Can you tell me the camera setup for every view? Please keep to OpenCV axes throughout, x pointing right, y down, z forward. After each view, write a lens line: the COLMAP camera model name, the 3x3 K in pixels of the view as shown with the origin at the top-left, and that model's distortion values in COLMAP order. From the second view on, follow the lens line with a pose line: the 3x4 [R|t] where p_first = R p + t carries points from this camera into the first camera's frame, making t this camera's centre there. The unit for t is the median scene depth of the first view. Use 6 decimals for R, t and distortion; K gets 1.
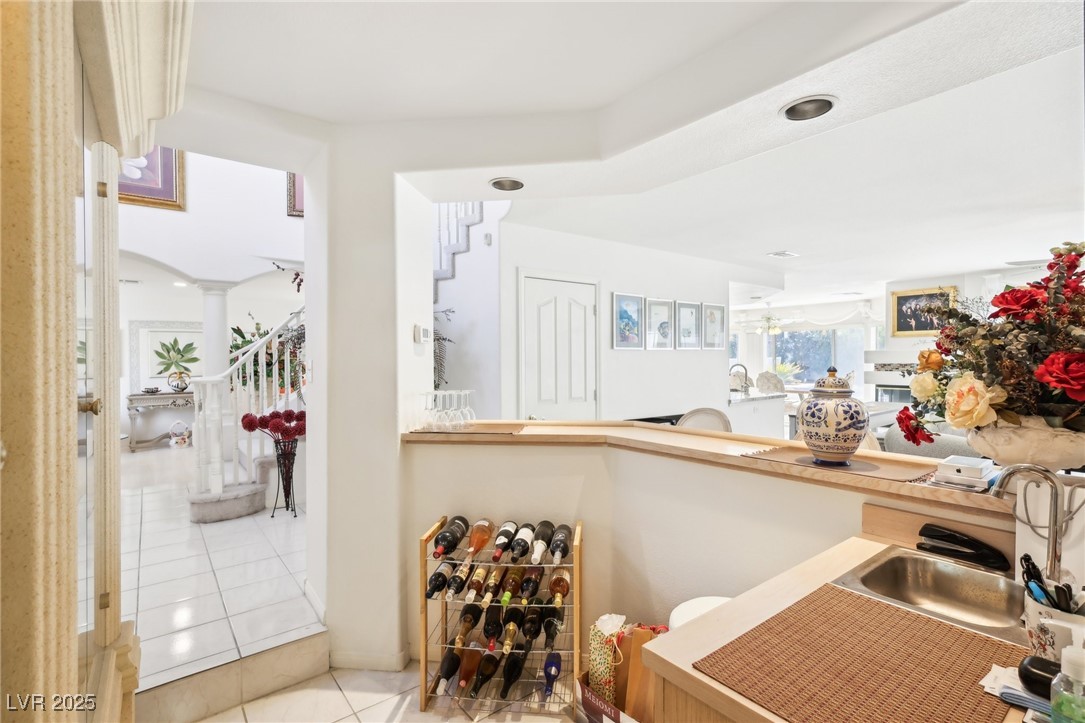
lens RADIAL K [[511.2, 0, 542.6], [0, 511.2, 359.8], [0, 0, 1]] dist [-0.001291, 0.005944]
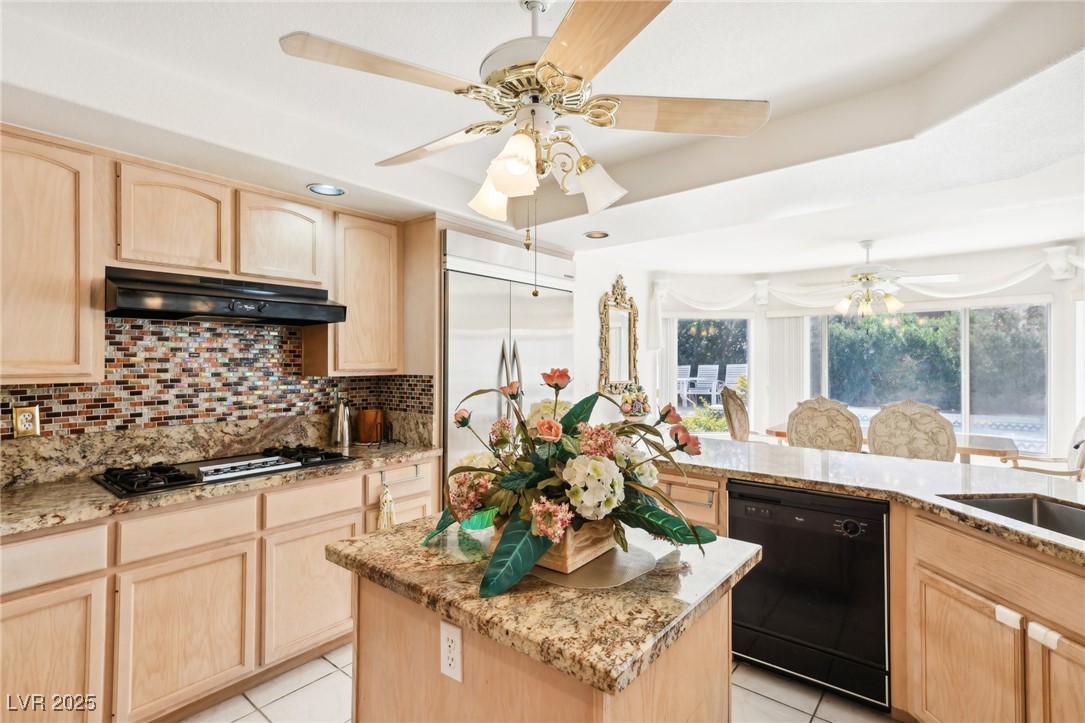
lens RADIAL K [[511.2, 0, 542.7], [0, 511.2, 359.6], [0, 0, 1]] dist [-0.001291, 0.005944]
pose [[0.972619, 0.010585, 0.232164, 0.068070], [-0.007423, 0.999867, -0.014489, -0.000832], [-0.232287, 0.012368, 0.972569, 0.641032]]
